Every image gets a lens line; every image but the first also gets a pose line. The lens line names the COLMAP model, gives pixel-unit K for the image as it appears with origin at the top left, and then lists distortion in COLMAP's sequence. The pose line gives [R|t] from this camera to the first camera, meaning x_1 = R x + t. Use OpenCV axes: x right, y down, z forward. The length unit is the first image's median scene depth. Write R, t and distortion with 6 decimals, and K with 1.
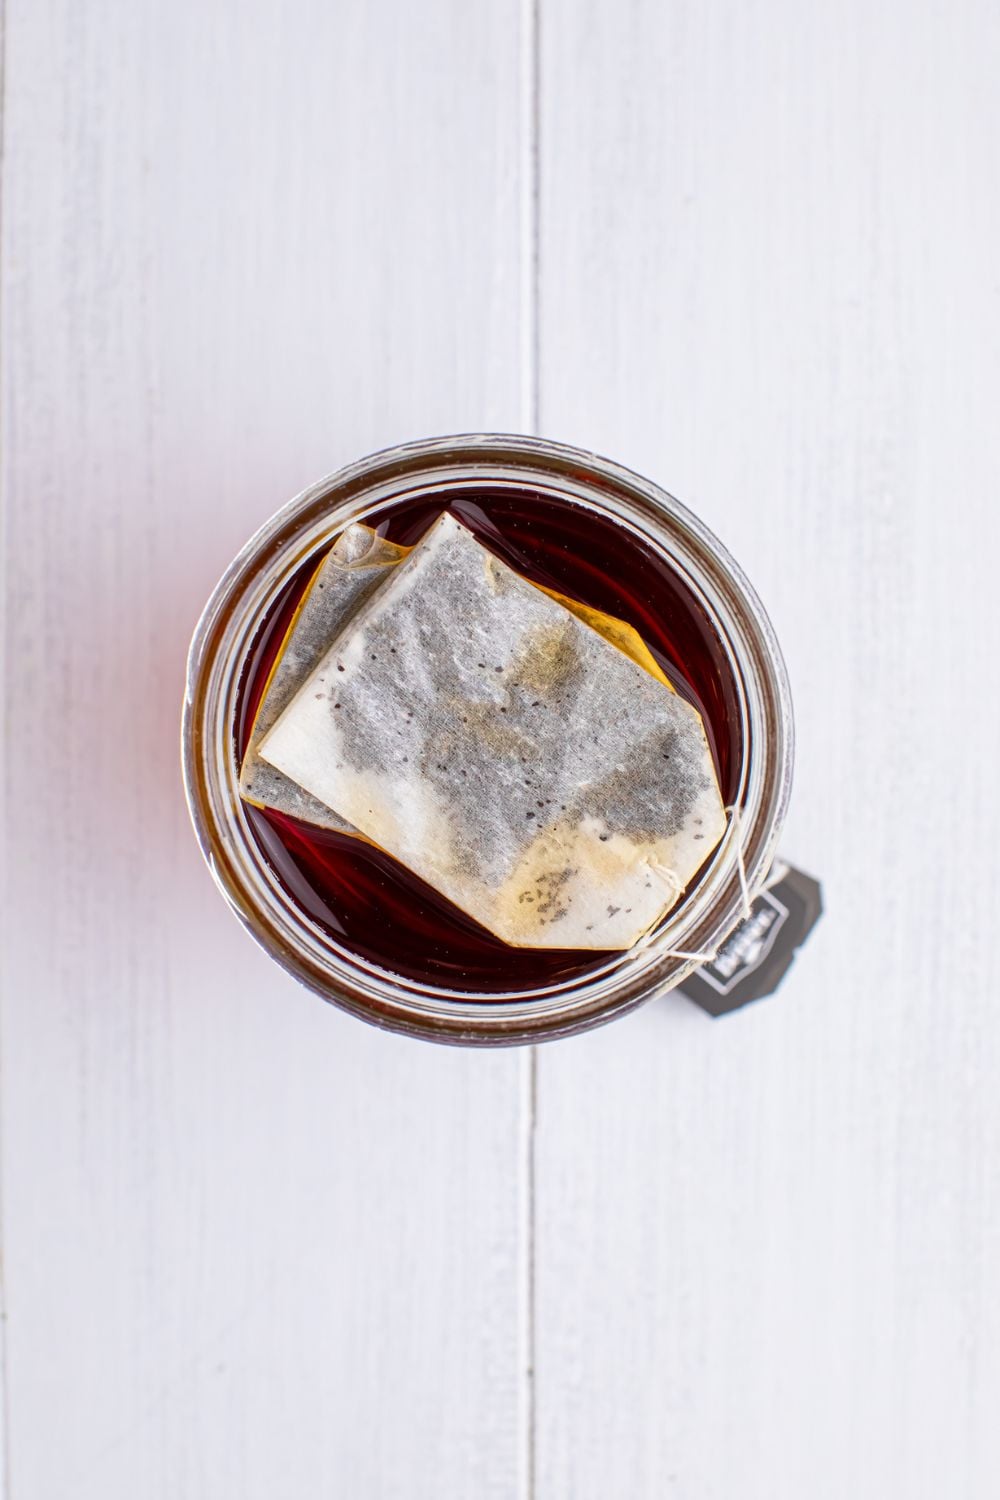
lens RADIAL K [[4742.6, 0, 500.6], [0, 4742.6, 750.2], [0, 0, 1]] dist [0.032623, 0.000000]
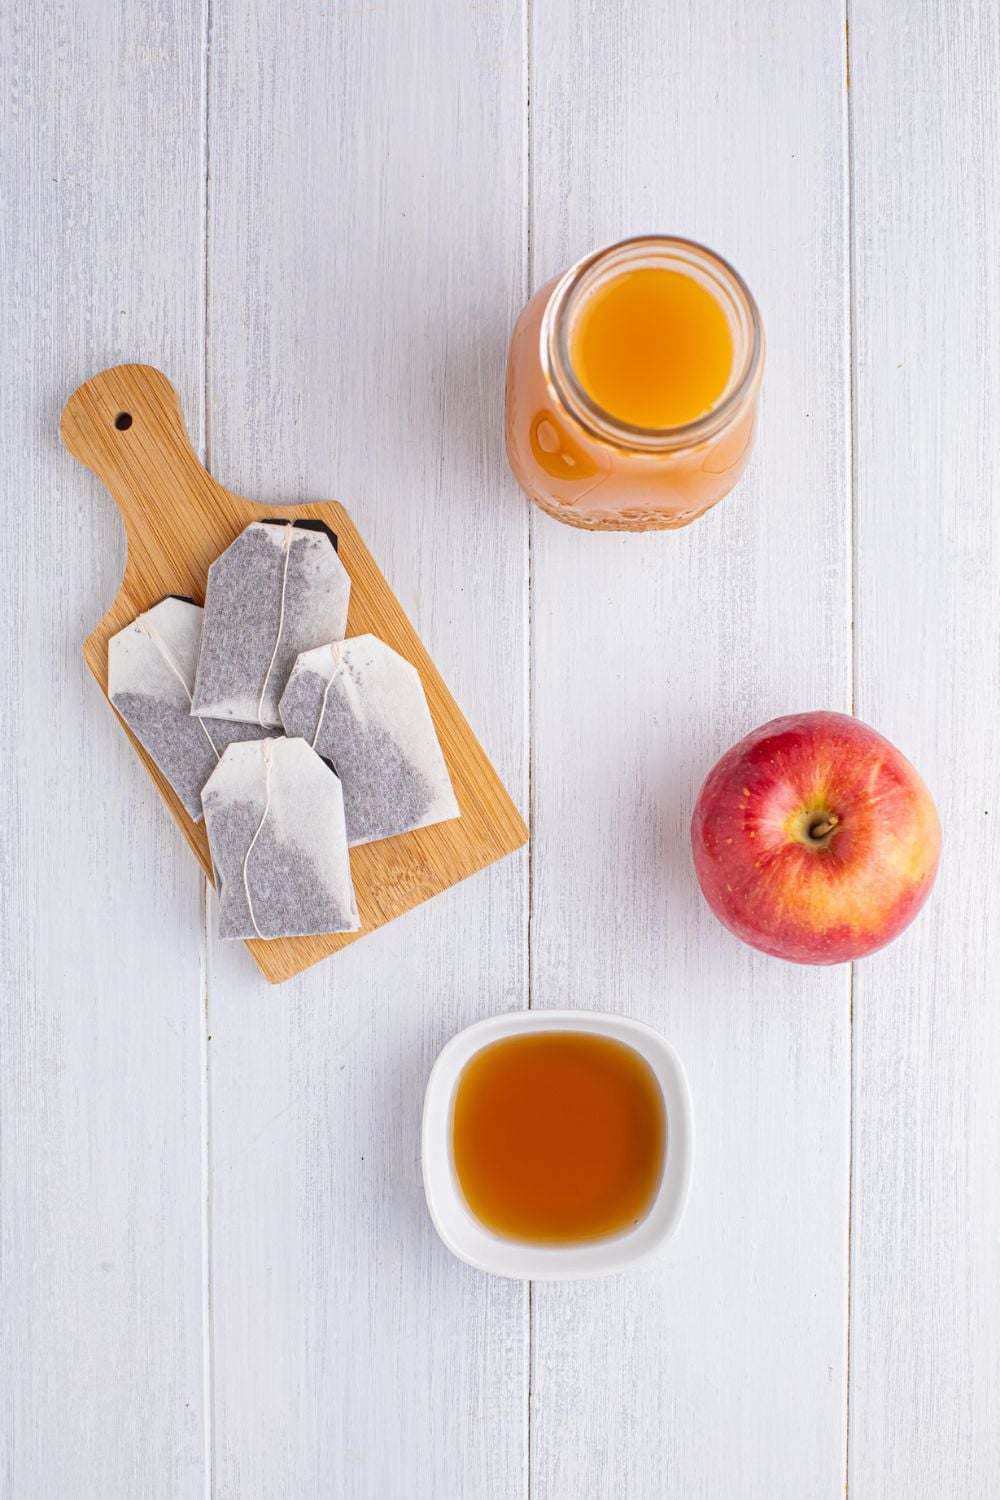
lens RADIAL K [[4742.6, 0, 500.3], [0, 4742.6, 750.1], [0, 0, 1]] dist [0.032623, 0.000000]
pose [[0.999998, -0.001890, -0.000746, -0.002504], [0.001887, 0.999992, -0.003408, 0.026156], [0.000753, 0.003406, 0.999994, -0.667811]]
